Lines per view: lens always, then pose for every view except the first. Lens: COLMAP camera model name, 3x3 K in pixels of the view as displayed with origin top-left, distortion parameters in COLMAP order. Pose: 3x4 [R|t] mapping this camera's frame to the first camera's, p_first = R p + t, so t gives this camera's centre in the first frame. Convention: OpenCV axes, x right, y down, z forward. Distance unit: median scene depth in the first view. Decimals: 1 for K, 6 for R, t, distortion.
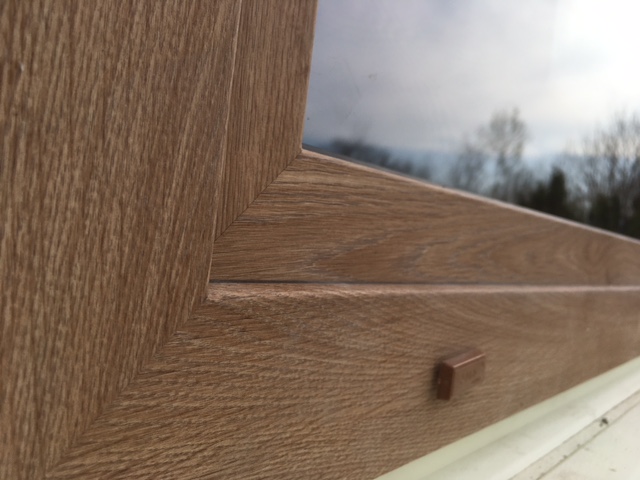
lens RADIAL K [[573.4, 0, 320.0], [0, 573.4, 240.0], [0, 0, 1]] dist [0.101659, -0.181258]
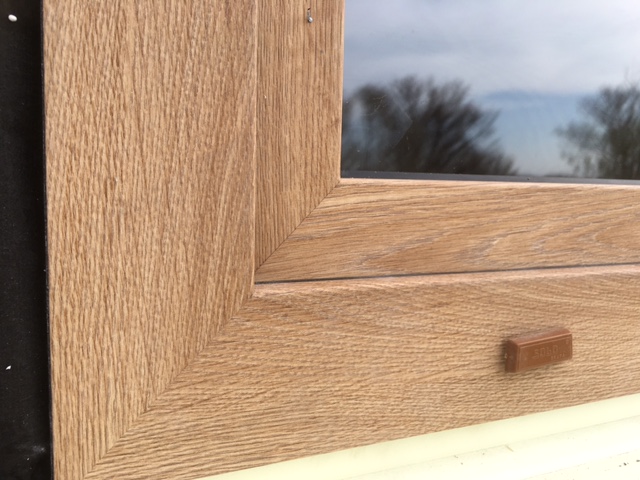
lens RADIAL K [[573.4, 0, 320.0], [0, 573.4, 240.0], [0, 0, 1]] dist [0.101659, -0.181258]
pose [[0.899804, -0.056151, -0.432666, 0.665154], [0.076090, 0.996682, 0.028895, -0.080825], [0.429608, -0.058921, 0.901091, -0.315947]]
